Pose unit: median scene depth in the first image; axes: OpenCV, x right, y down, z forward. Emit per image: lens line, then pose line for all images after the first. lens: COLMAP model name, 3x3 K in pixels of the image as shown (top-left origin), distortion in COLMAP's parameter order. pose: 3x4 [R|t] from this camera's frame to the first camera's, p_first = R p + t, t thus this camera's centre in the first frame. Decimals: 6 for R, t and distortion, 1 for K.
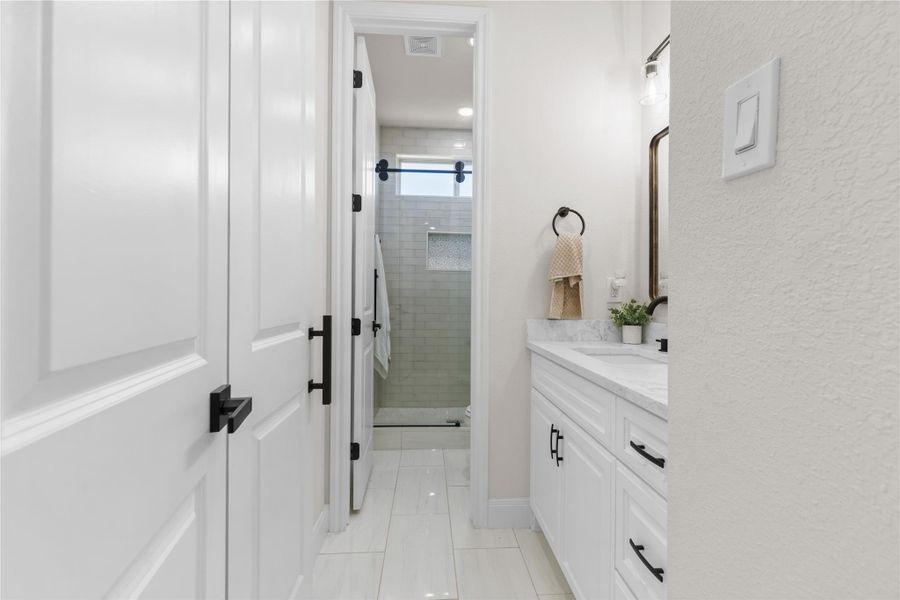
lens RADIAL K [[411.6, 0, 450.4], [0, 411.6, 299.8], [0, 0, 1]] dist [-0.001770, 0.001759]
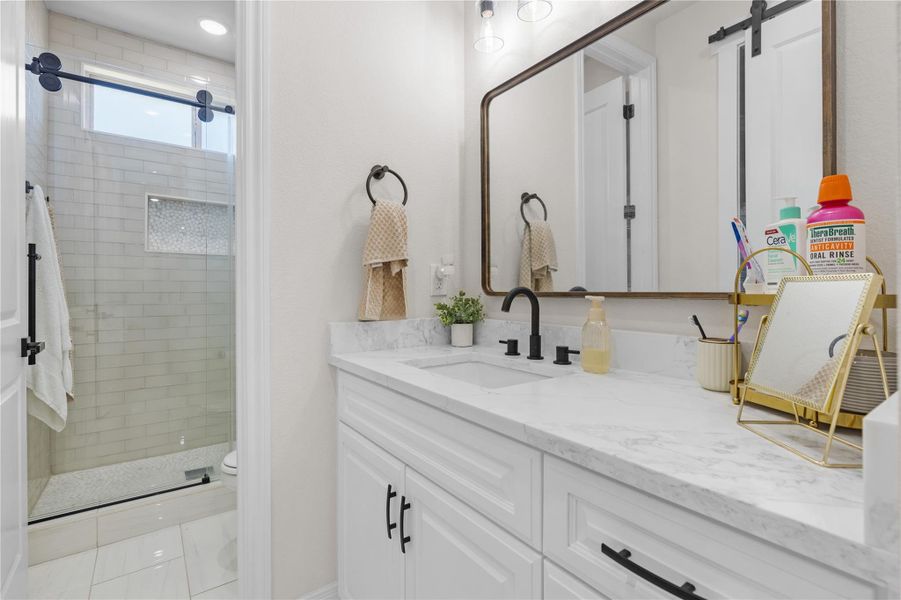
lens RADIAL K [[412.0, 0, 449.9], [0, 412.0, 288.3], [0, 0, 1]] dist [-0.001770, 0.001759]
pose [[0.837120, -0.010423, 0.546920, -0.020115], [0.015454, 0.999870, -0.004598, -0.003453], [-0.546801, 0.012301, 0.837173, 0.323559]]
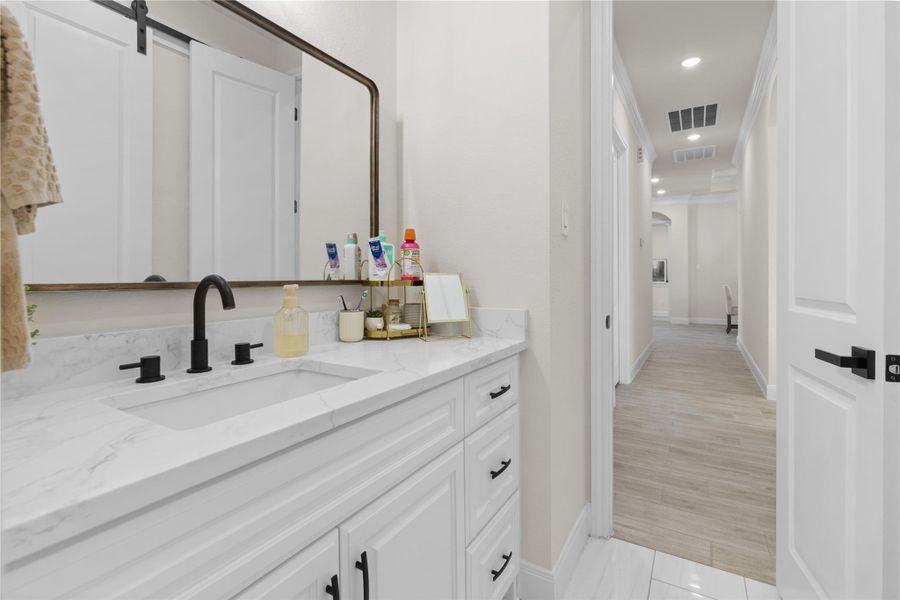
lens RADIAL K [[411.6, 0, 445.3], [0, 411.6, 280.9], [0, 0, 1]] dist [-0.001770, 0.001759]
pose [[-0.821606, -0.007233, 0.570009, -0.066680], [0.003836, 0.999827, 0.018216, -0.007559], [-0.570042, 0.017153, -0.821436, 1.012880]]
